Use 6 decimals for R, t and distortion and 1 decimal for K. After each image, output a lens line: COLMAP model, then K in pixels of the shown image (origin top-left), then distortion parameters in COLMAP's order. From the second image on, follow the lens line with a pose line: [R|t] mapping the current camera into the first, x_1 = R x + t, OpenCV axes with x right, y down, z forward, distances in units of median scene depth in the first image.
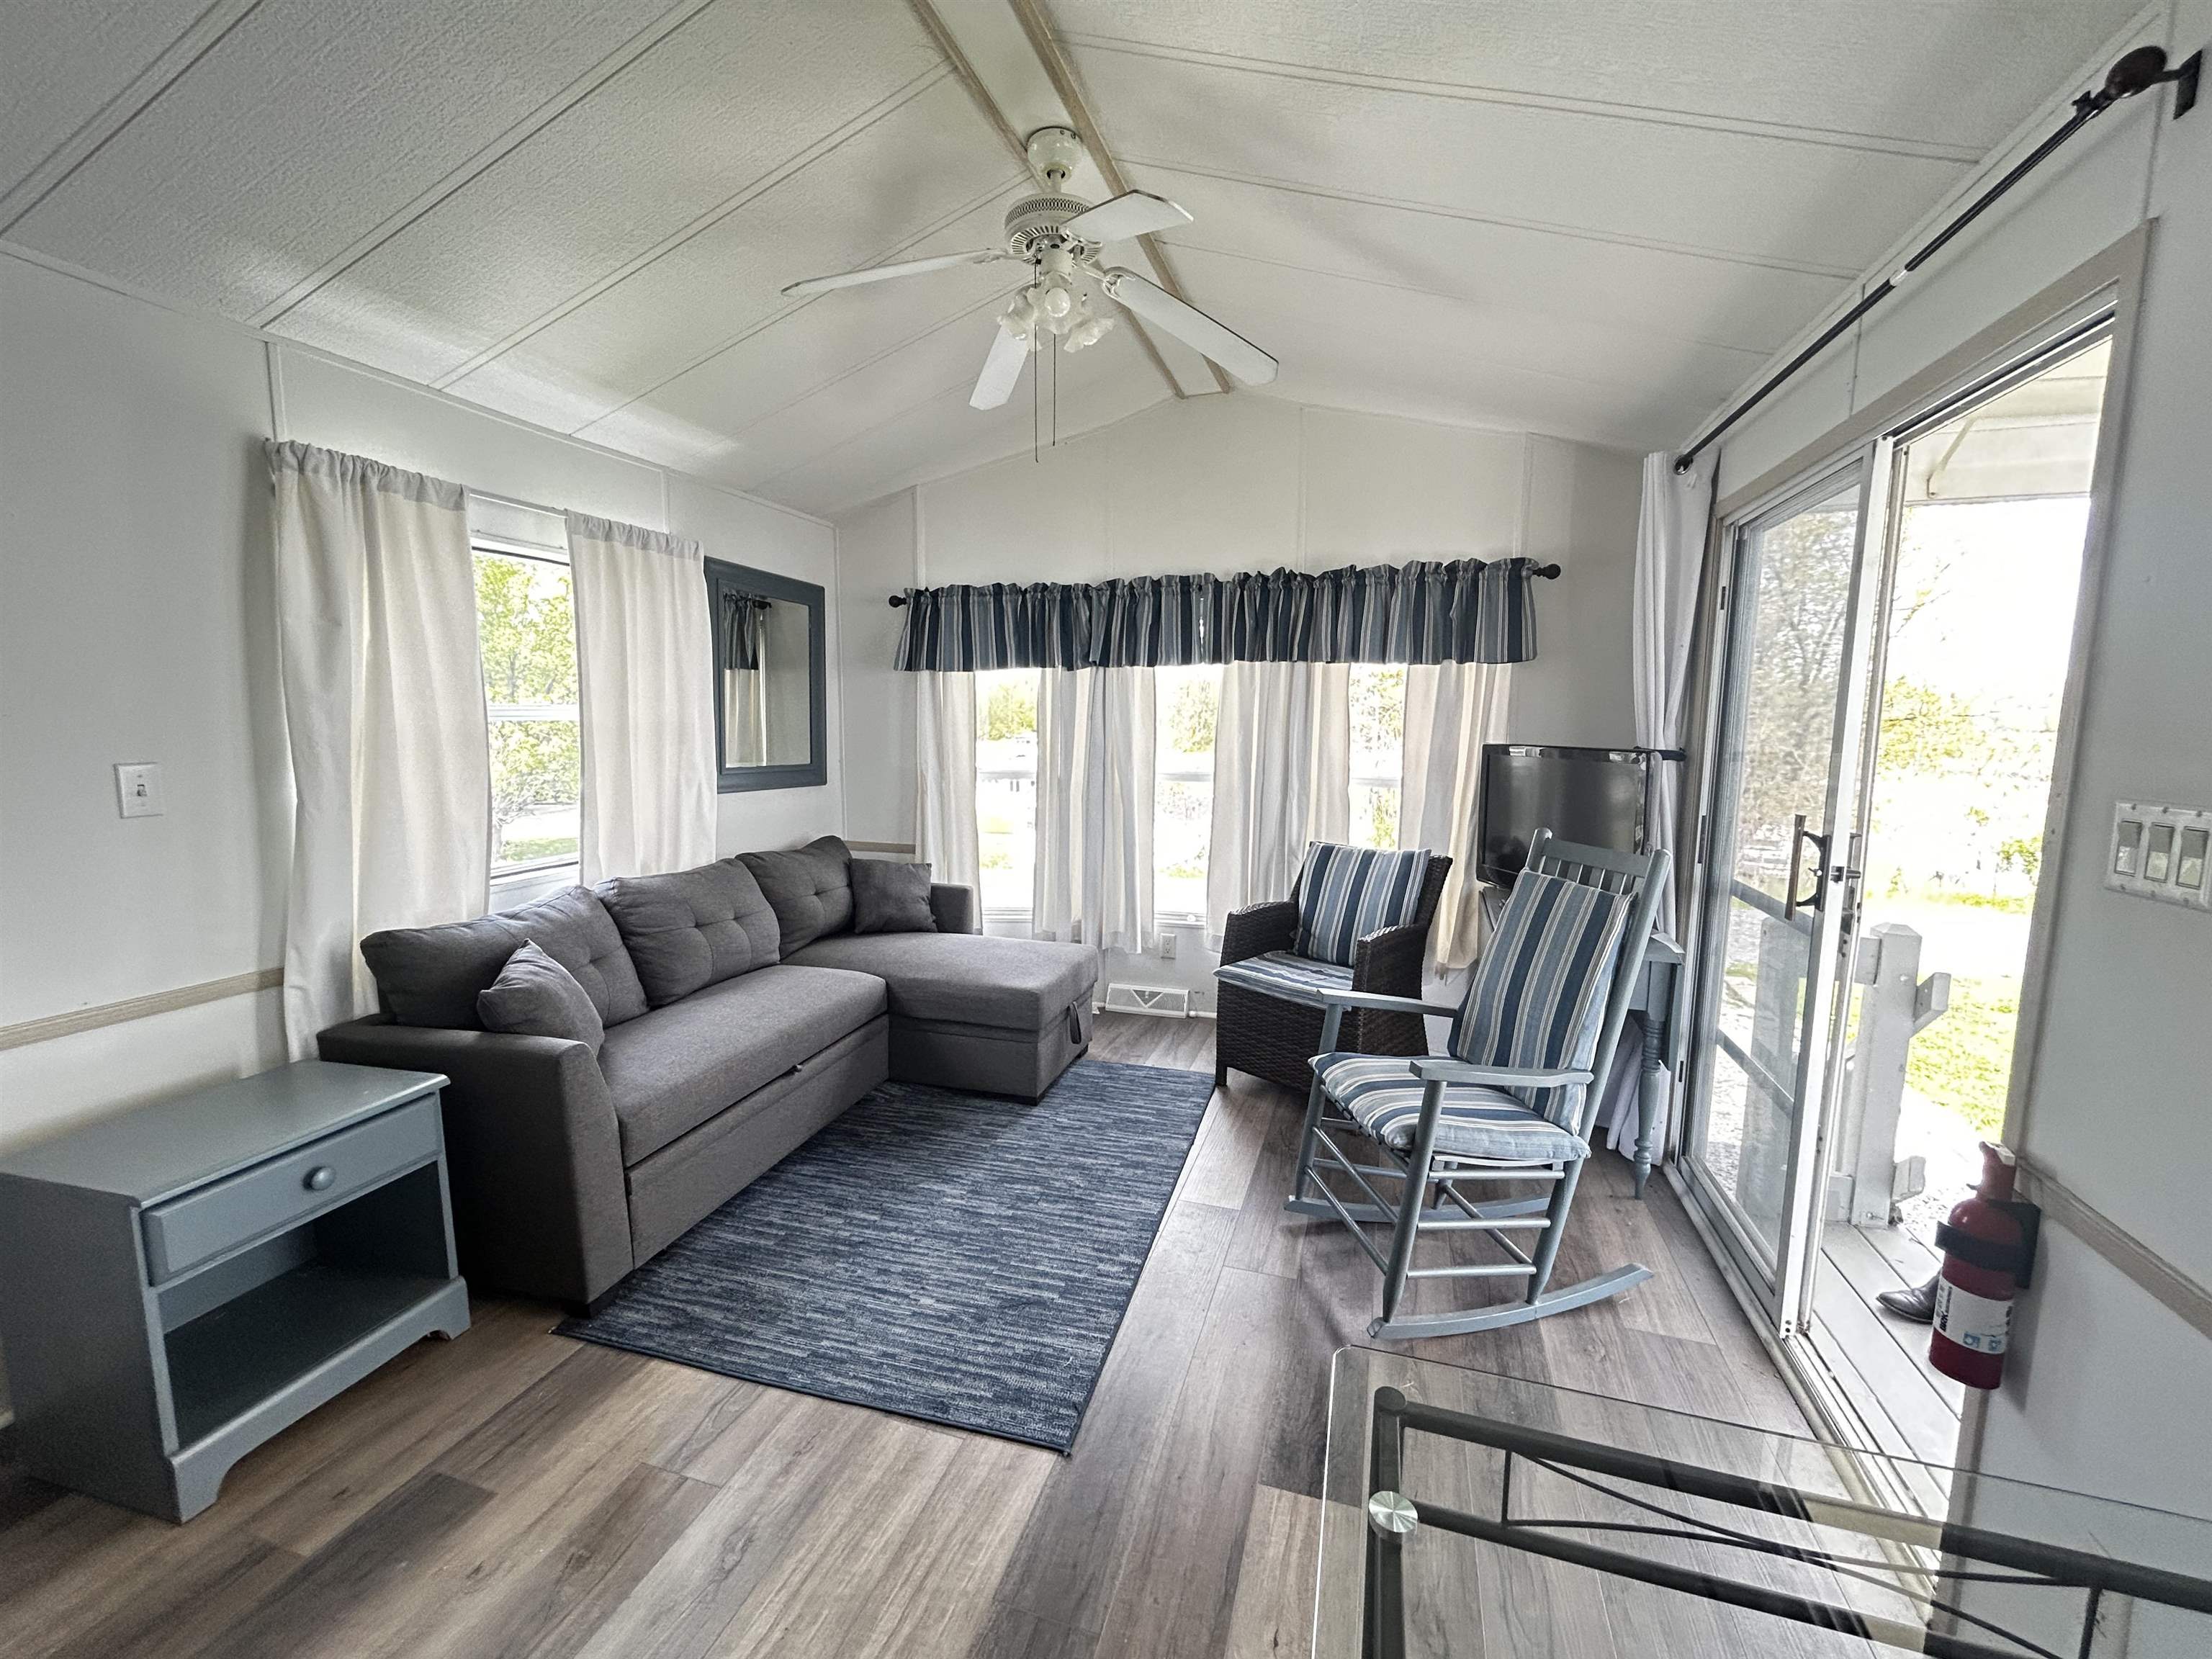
lens RADIAL K [[895.4, 0, 1109.1], [0, 895.4, 825.7], [0, 0, 1]] dist [0.000095, 0.000789]
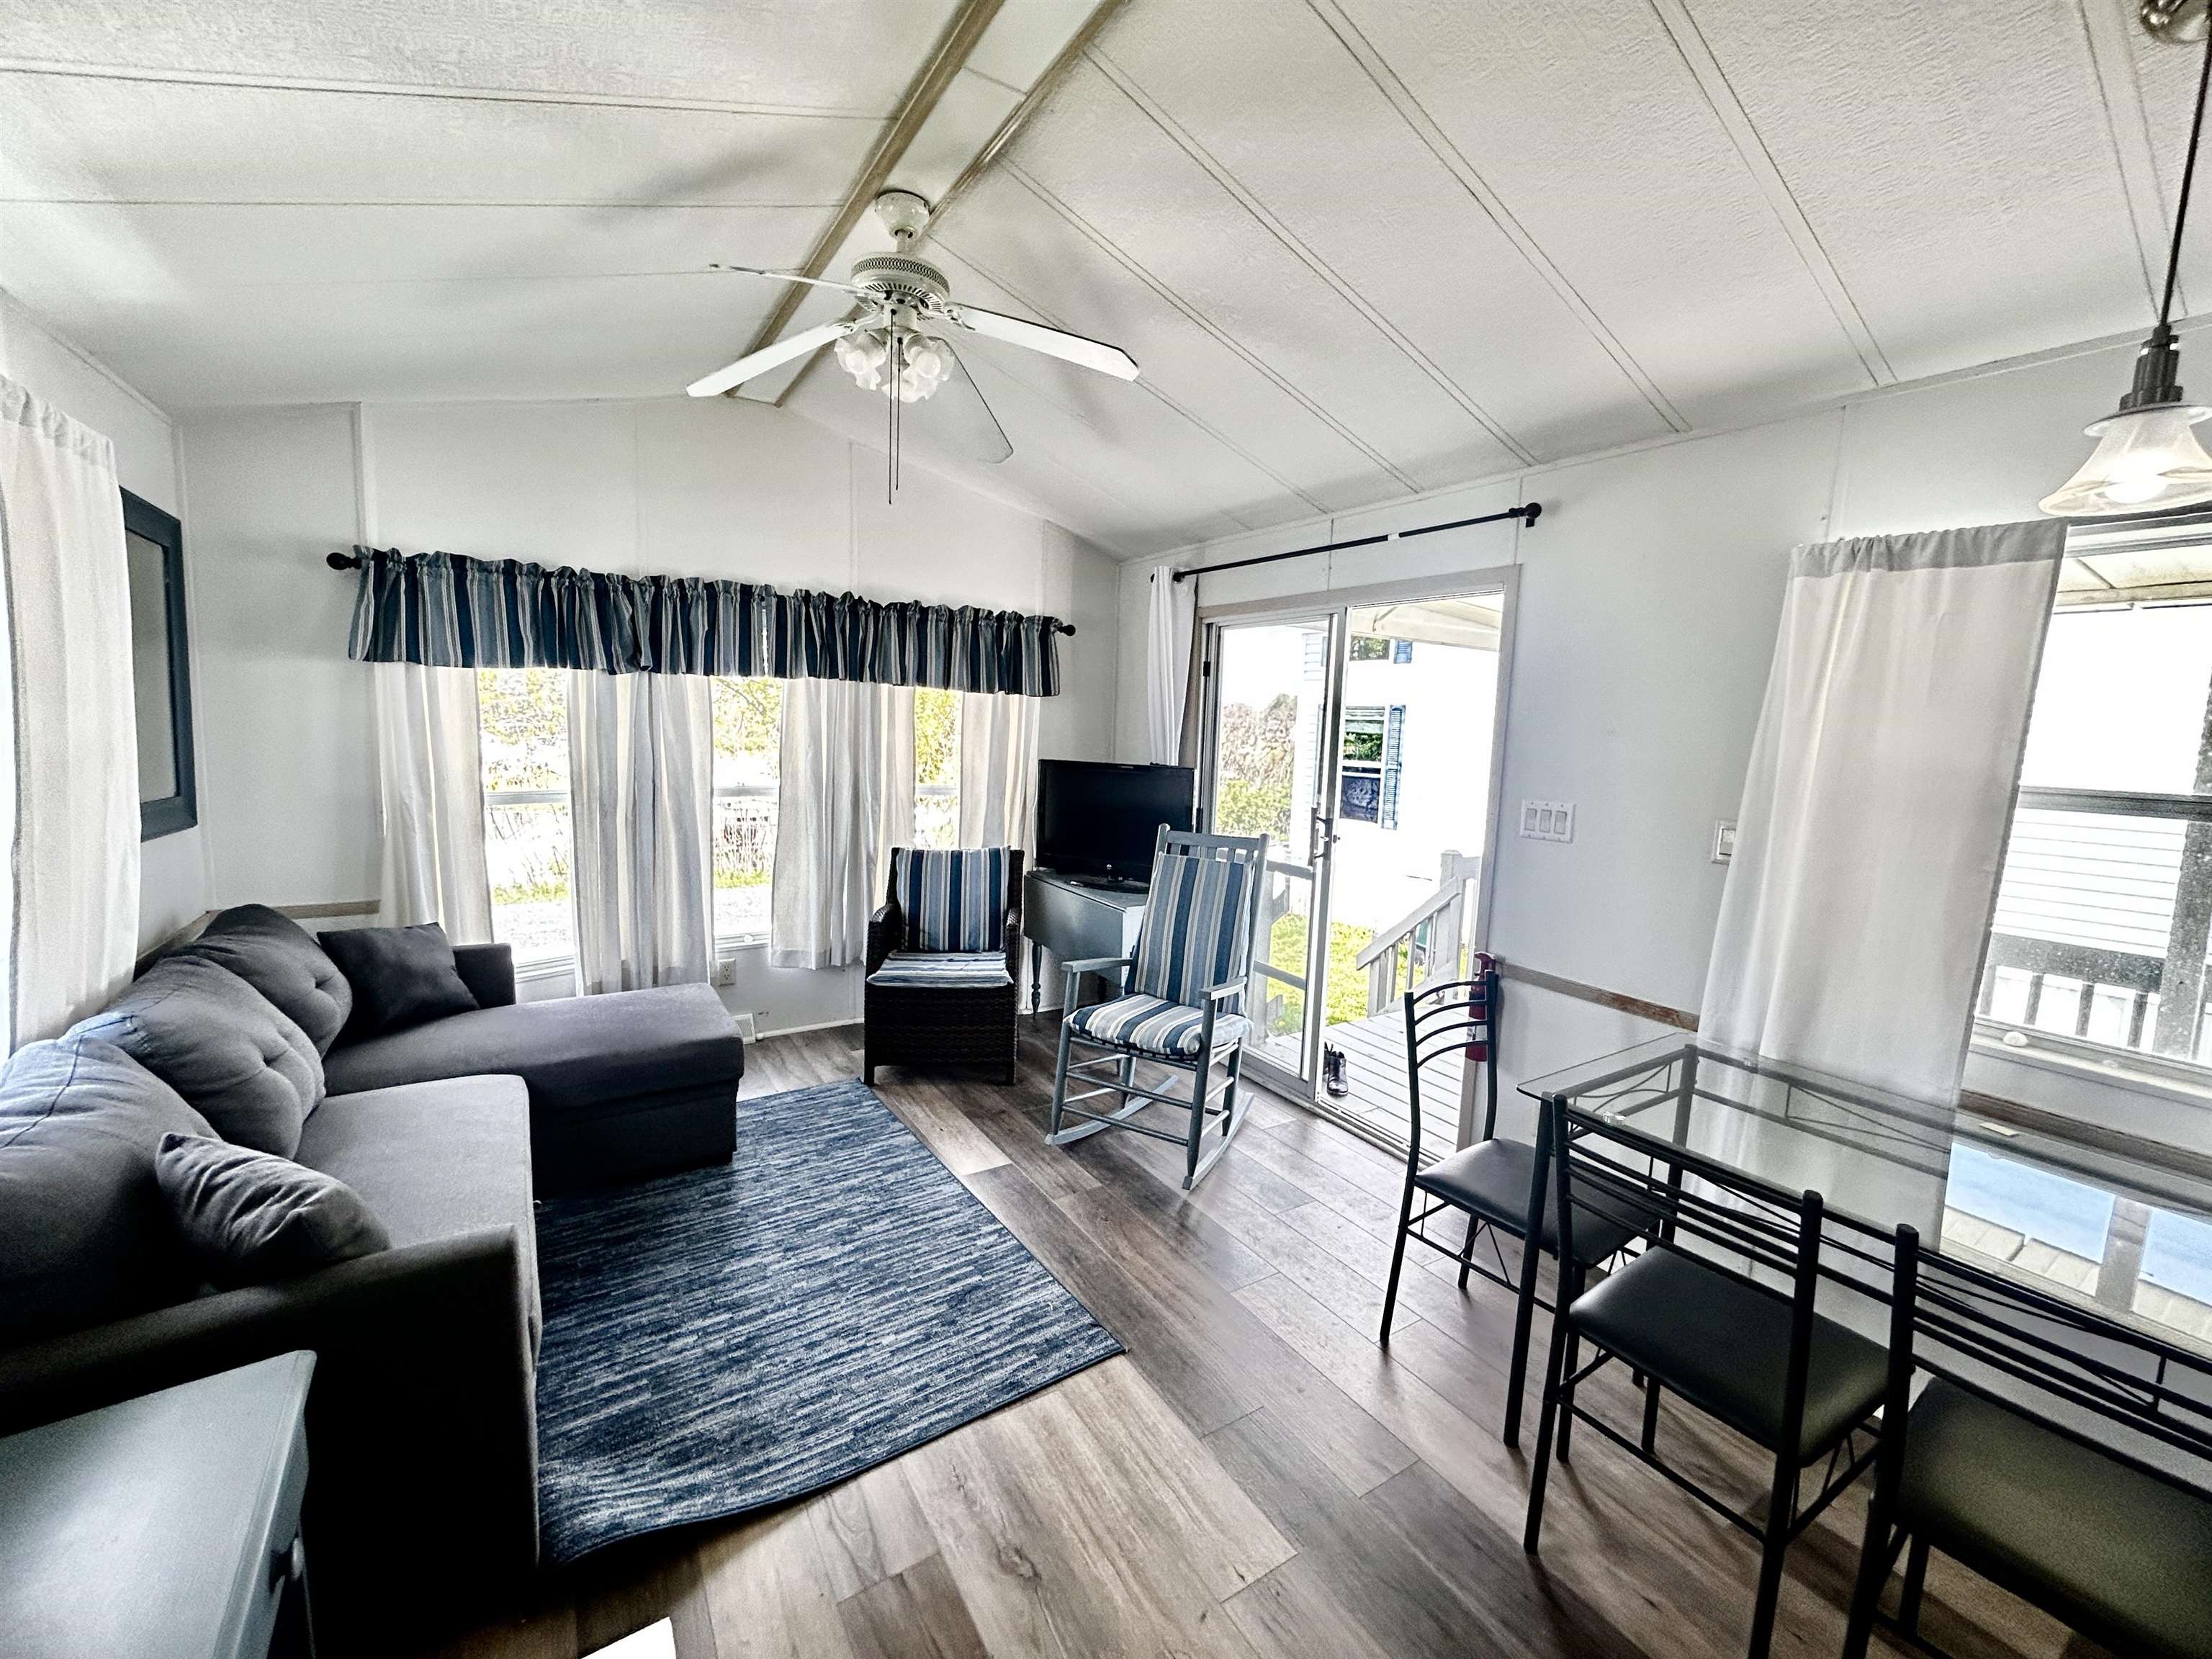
lens RADIAL K [[895.4, 0, 1109.1], [0, 895.4, 825.7], [0, 0, 1]] dist [0.000095, 0.000789]
pose [[0.638221, -0.069425, 0.766716, -0.507609], [0.059986, 0.997382, 0.040378, -0.043129], [-0.767513, 0.020222, 0.640715, 0.105125]]
